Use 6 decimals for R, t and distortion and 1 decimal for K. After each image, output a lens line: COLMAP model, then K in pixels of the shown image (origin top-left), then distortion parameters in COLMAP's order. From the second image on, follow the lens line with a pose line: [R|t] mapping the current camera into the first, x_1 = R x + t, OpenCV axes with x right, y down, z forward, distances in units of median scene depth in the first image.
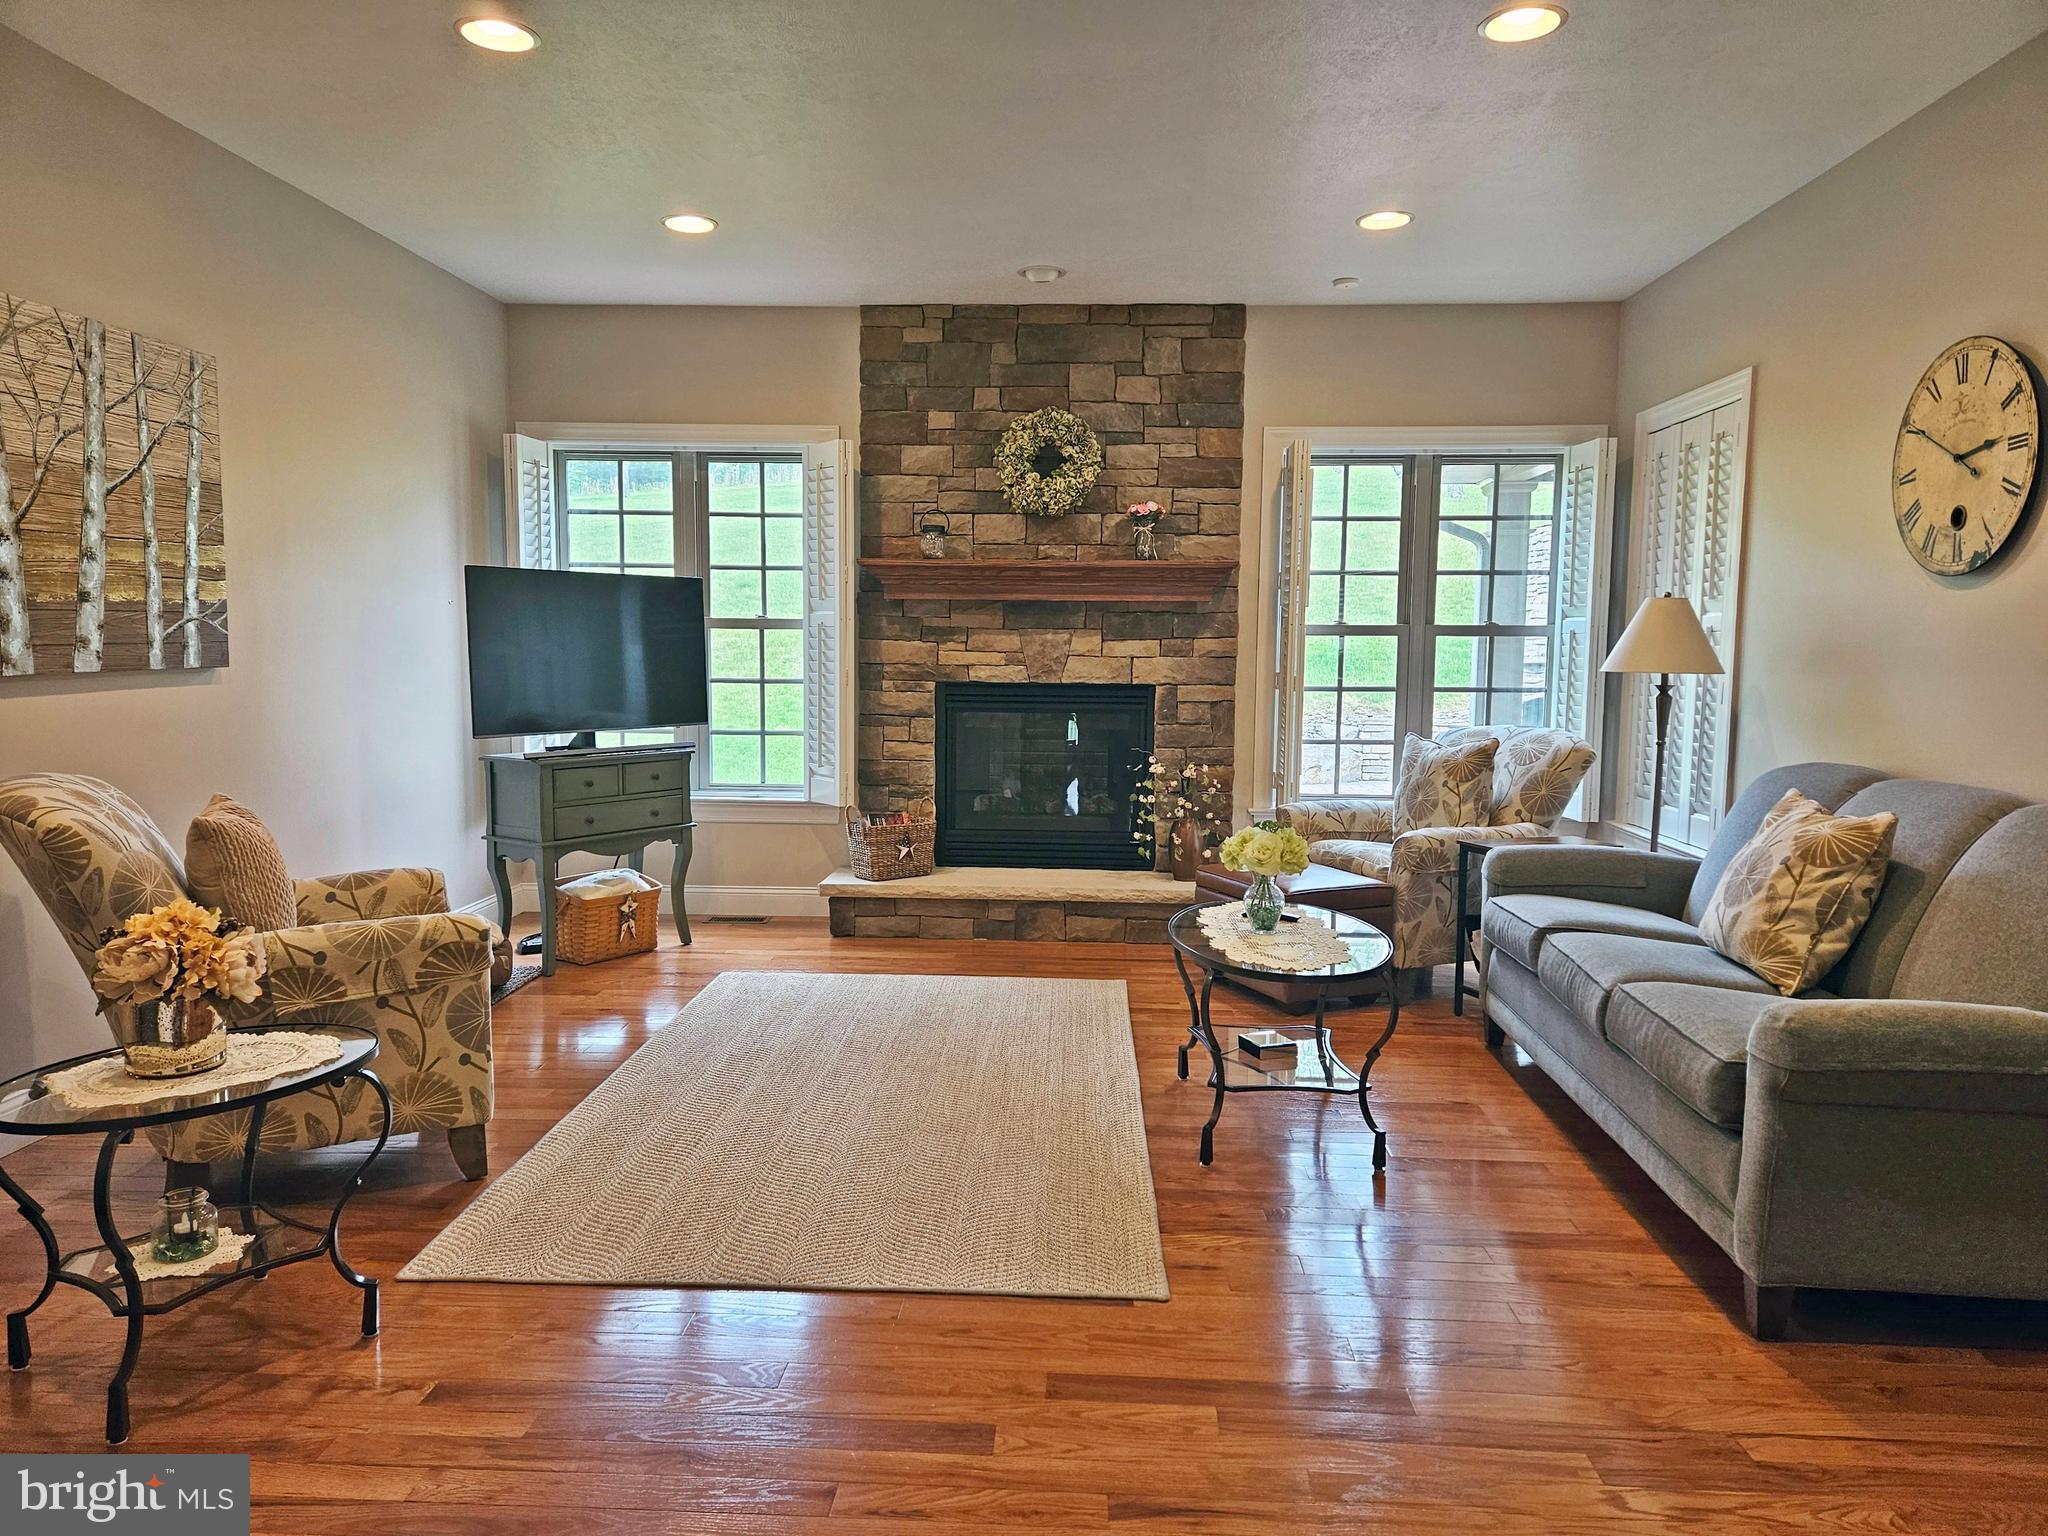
lens RADIAL K [[1365.0, 0, 1021.2], [0, 1365.0, 774.3], [0, 0, 1]] dist [0.008630, 0.001317]
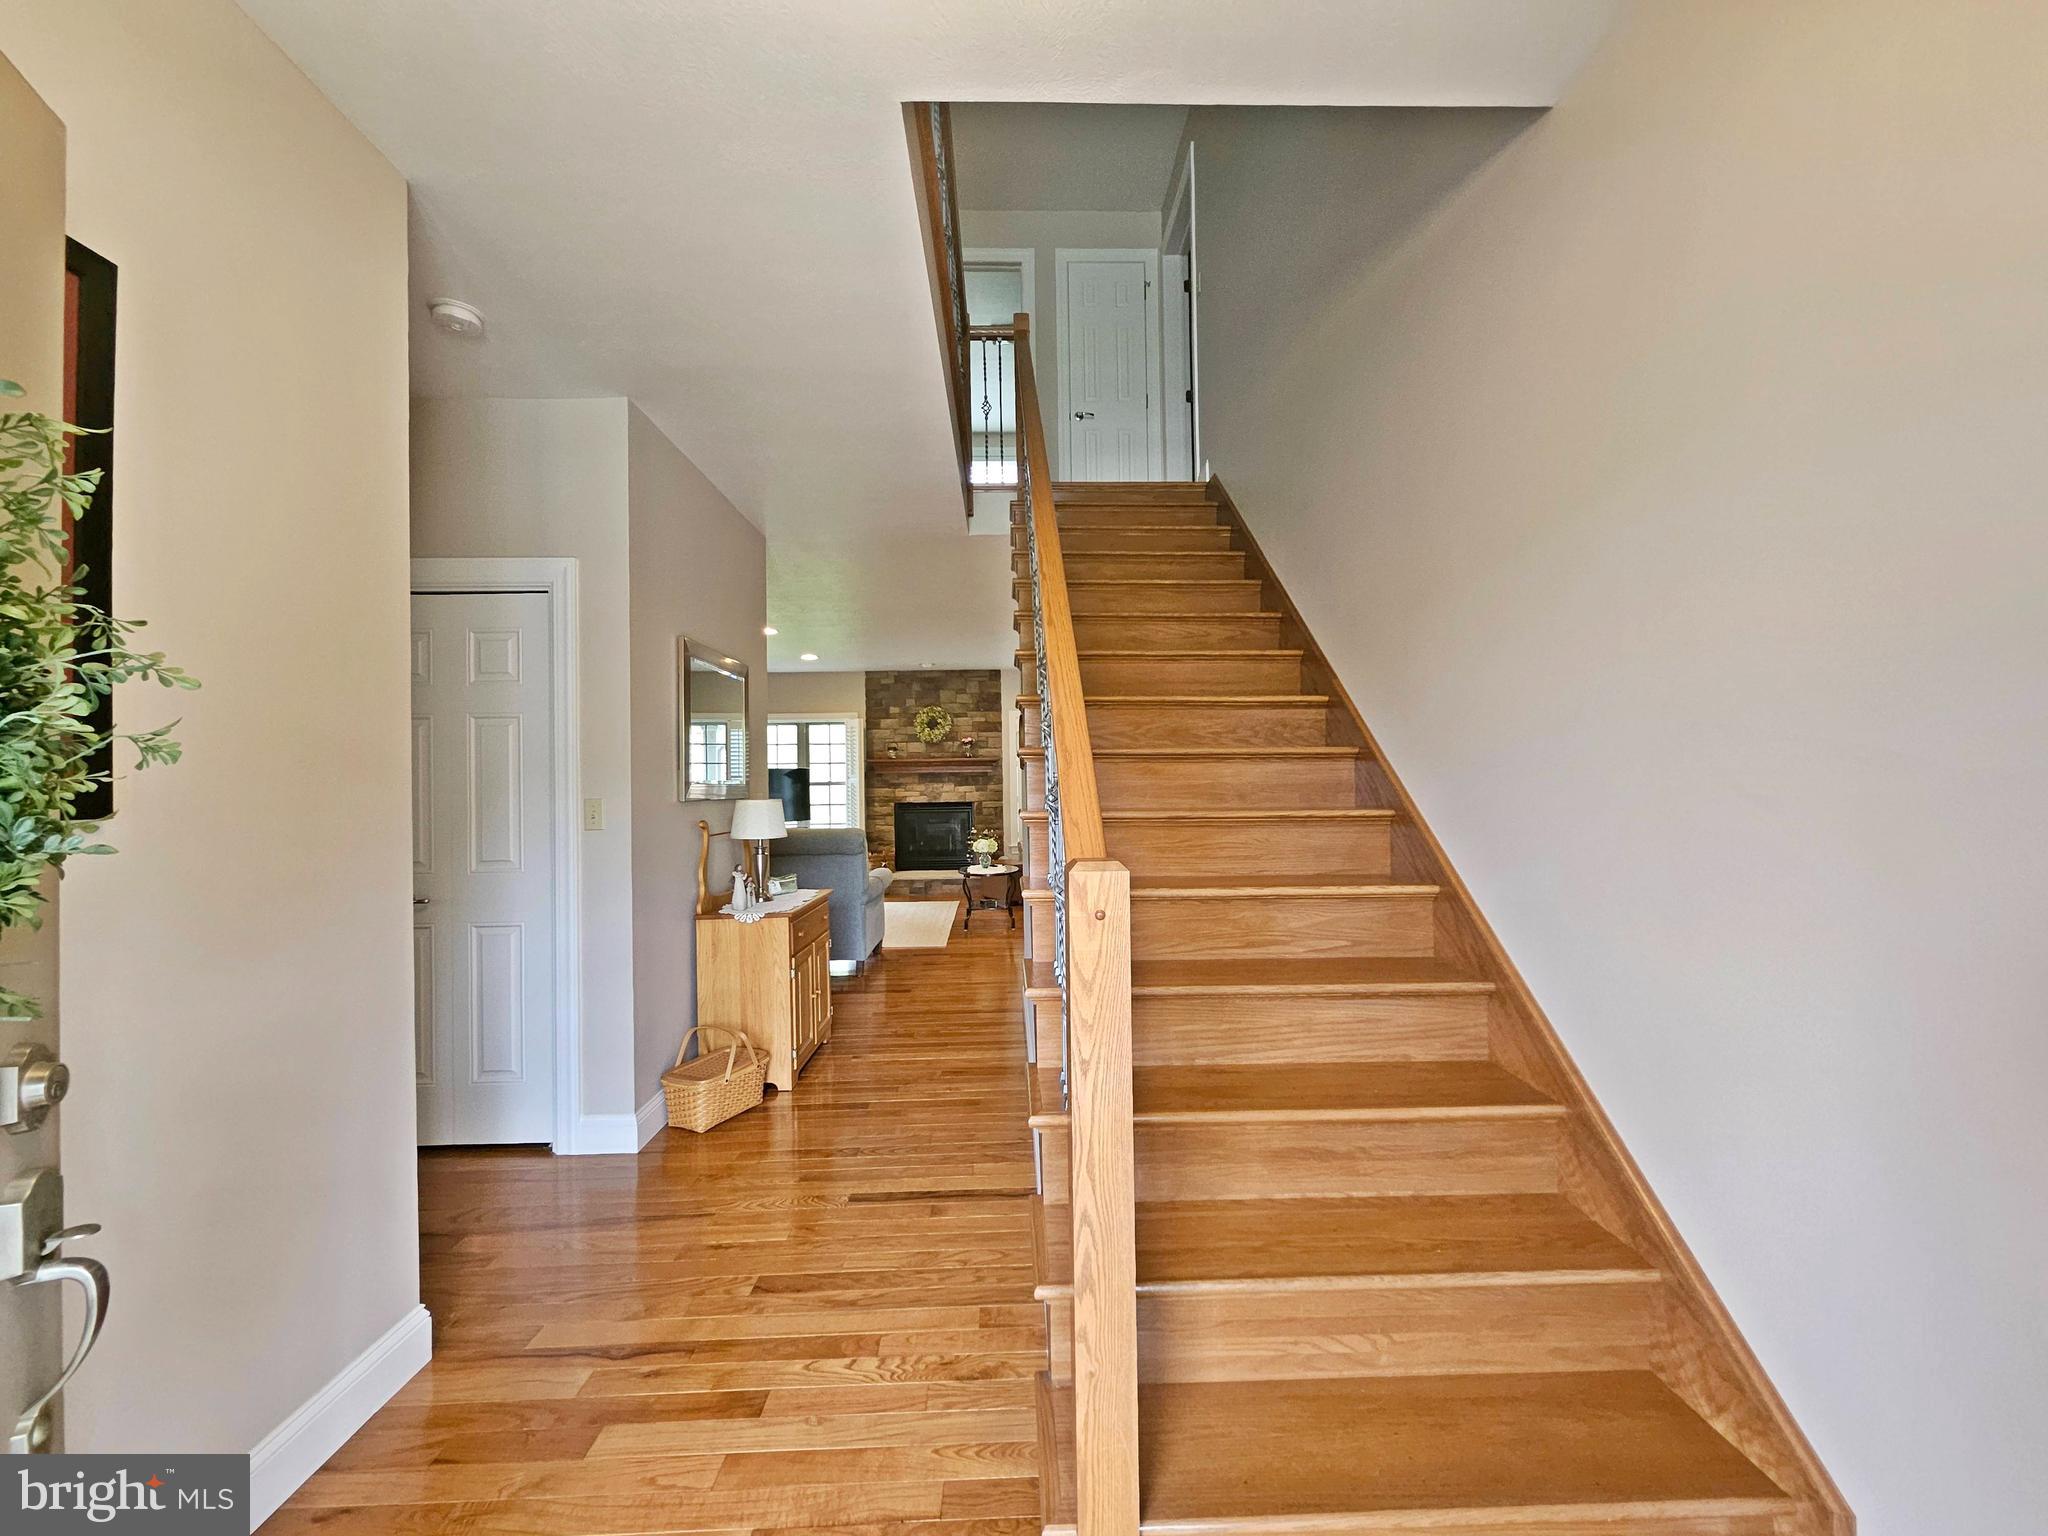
lens RADIAL K [[800.7, 0, 1032.6], [0, 800.7, 769.7], [0, 0, 1]] dist [0.001048, -0.000024]
pose [[0.995696, -0.024219, 0.089454, 0.074993], [0.034988, 0.992054, -0.120850, 0.073432], [-0.085816, 0.123459, 0.988632, -0.652273]]
